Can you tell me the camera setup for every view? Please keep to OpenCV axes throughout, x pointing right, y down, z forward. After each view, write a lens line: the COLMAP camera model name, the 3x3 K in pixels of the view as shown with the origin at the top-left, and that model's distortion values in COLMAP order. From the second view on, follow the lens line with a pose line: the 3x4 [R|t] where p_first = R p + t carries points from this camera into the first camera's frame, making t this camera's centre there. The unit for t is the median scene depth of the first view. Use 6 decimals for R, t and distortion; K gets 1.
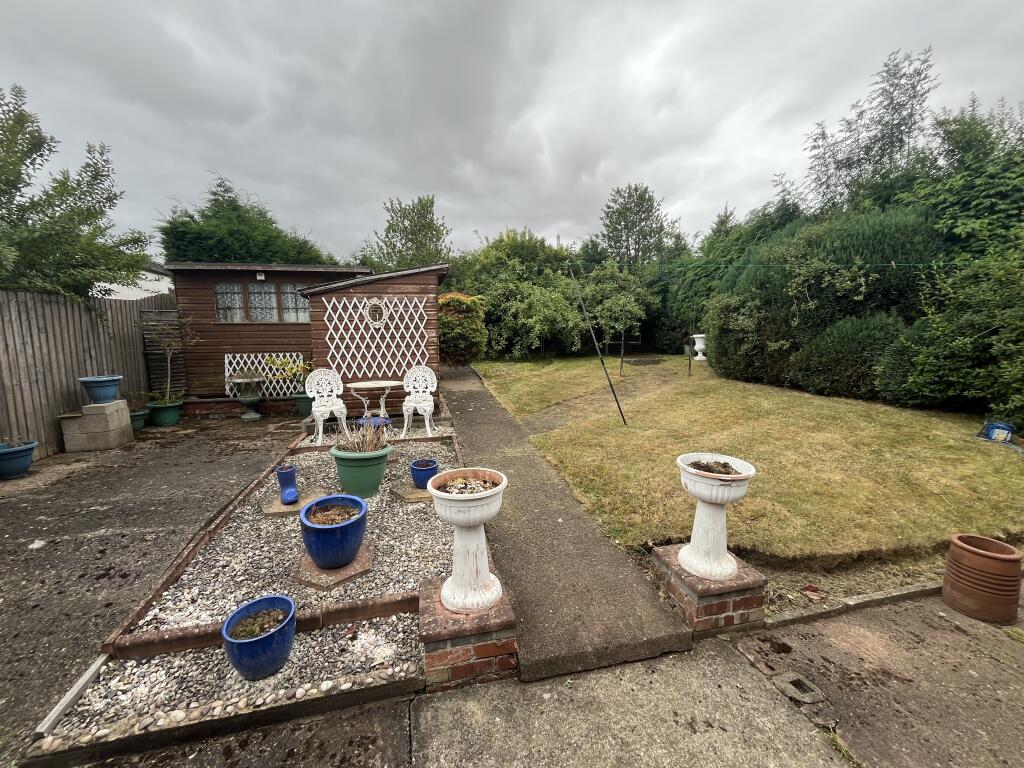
lens RADIAL K [[418.7, 0, 510.6], [0, 418.7, 383.3], [0, 0, 1]] dist [-0.006105, 0.000883]
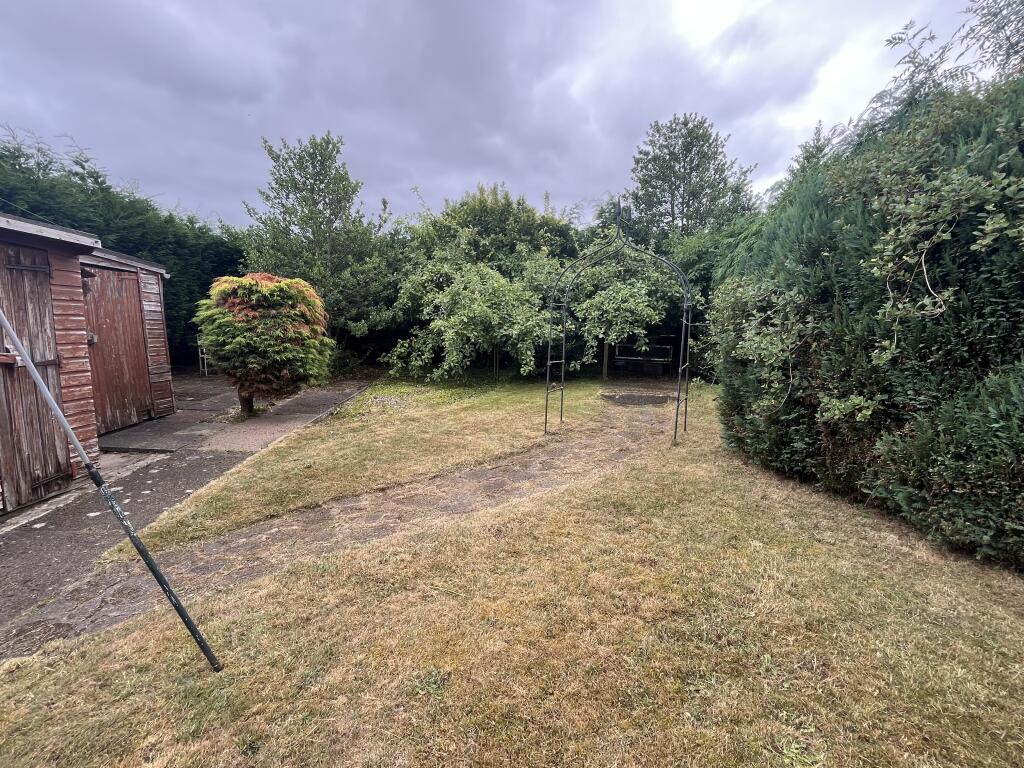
lens RADIAL K [[476.1, 0, 512.2], [0, 476.1, 384.1], [0, 0, 1]] dist [0.000864, -0.000339]
pose [[0.983167, 0.047189, -0.176513, 0.258388], [-0.048525, 0.998817, -0.003256, -0.059943], [0.176150, 0.011766, 0.984293, 0.319045]]
